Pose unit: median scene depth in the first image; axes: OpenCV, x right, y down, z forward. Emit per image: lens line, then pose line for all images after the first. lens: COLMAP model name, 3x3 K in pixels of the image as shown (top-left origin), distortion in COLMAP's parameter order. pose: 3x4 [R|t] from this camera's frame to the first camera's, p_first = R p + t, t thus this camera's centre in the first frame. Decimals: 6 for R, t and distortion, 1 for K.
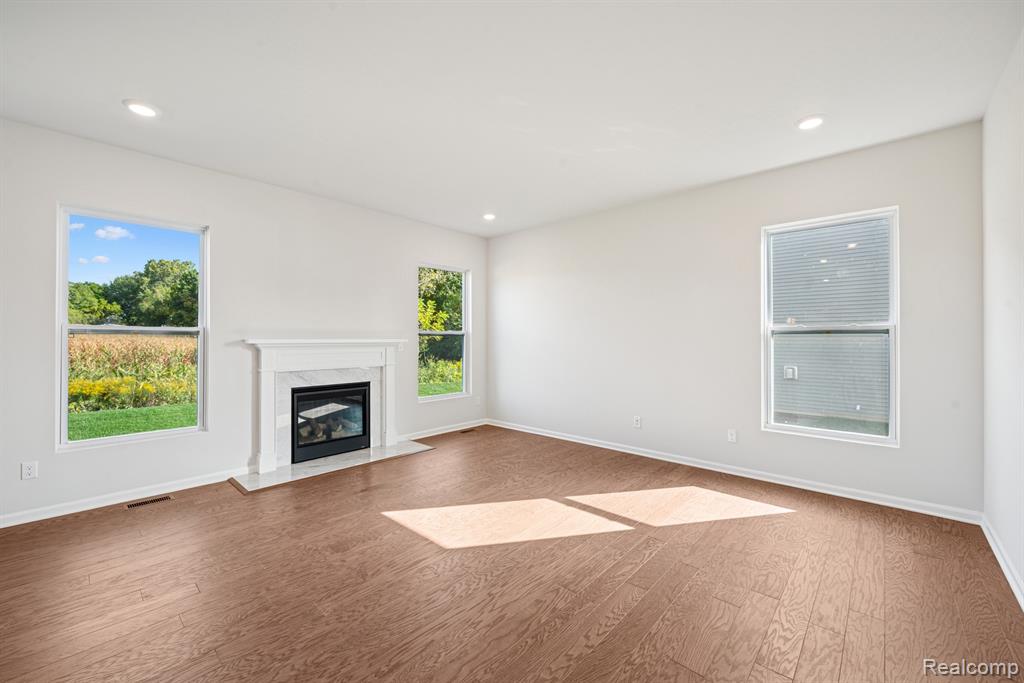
lens RADIAL K [[408.4, 0, 511.3], [0, 408.4, 339.1], [0, 0, 1]] dist [0.000026, -0.000075]
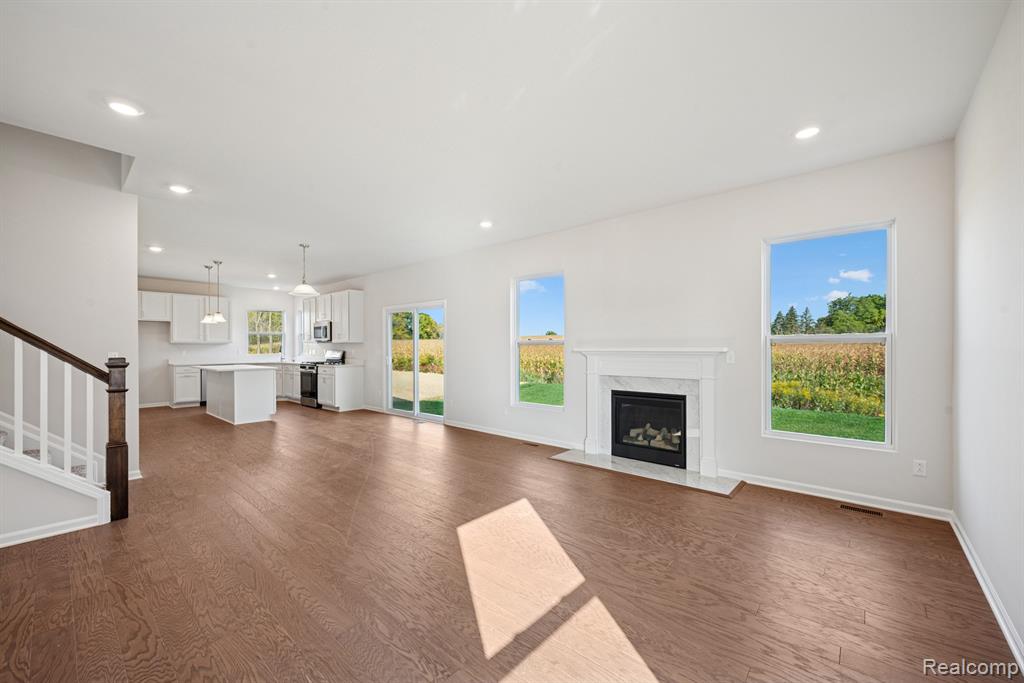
lens RADIAL K [[404.1, 0, 510.2], [0, 404.1, 337.9], [0, 0, 1]] dist [0.000634, -0.000055]
pose [[0.023988, -0.023758, -0.999430, 0.599747], [0.000368, 0.999718, -0.023756, -0.001734], [0.999712, 0.000202, 0.023990, 0.663744]]
